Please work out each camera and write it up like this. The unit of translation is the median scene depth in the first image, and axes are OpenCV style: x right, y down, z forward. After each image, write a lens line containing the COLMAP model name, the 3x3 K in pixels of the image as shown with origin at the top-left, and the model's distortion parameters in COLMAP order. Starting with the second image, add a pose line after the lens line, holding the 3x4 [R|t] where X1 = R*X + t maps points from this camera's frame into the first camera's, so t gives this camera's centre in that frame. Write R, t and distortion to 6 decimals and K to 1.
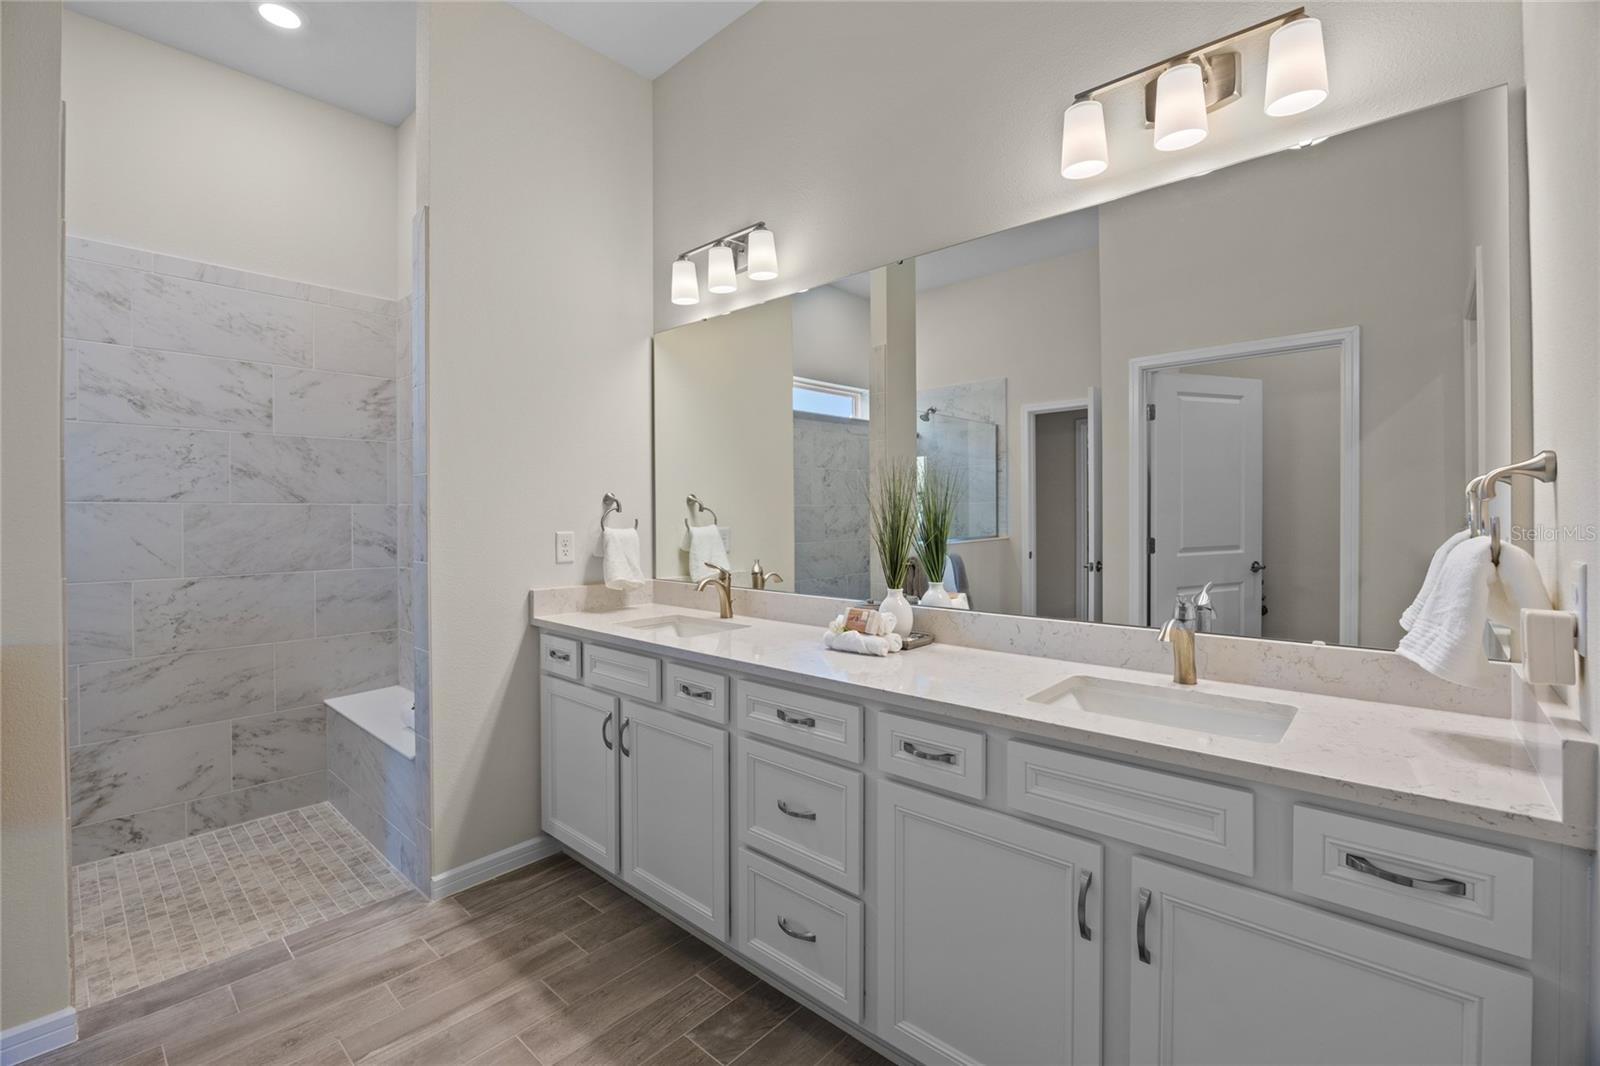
lens RADIAL K [[704.3, 0, 804.7], [0, 704.3, 521.7], [0, 0, 1]] dist [-0.015291, -0.000964]
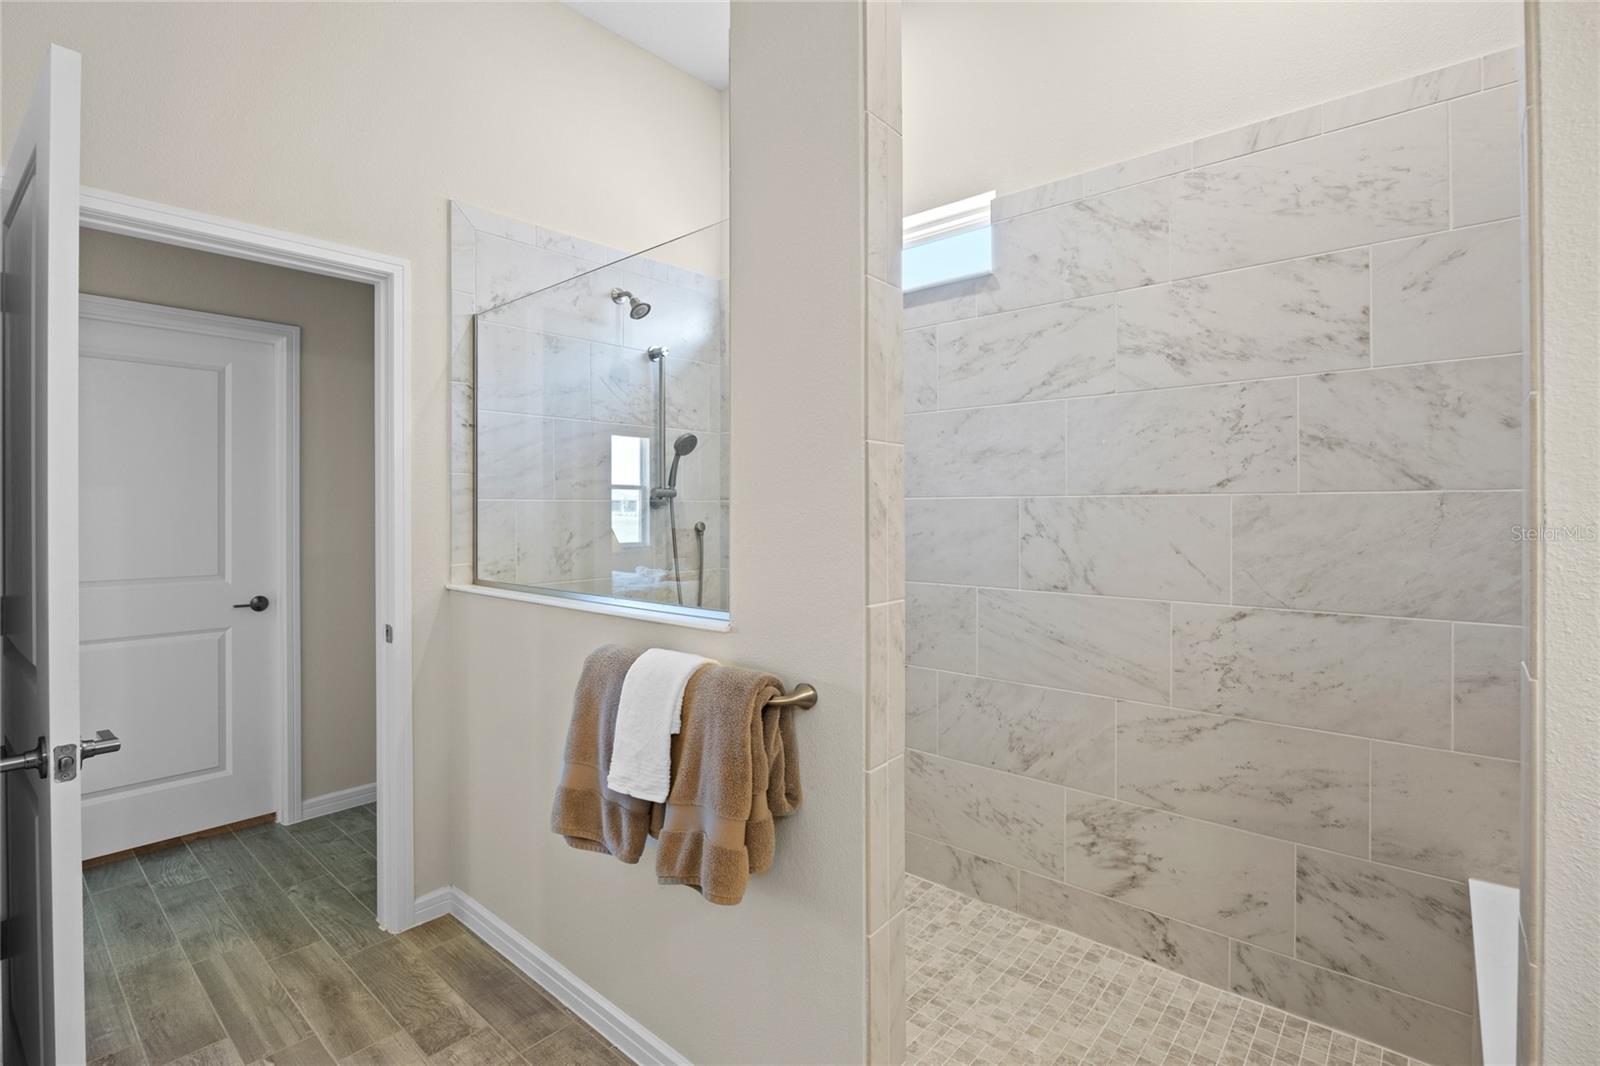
lens RADIAL K [[749.0, 0, 767.8], [0, 749.0, 510.3], [0, 0, 1]] dist [-0.011490, 0.000146]
pose [[0.005366, 0.006417, -0.999965, -0.175100], [-0.004009, 0.999972, 0.006396, -0.013874], [0.999978, 0.003975, 0.005392, 0.543608]]
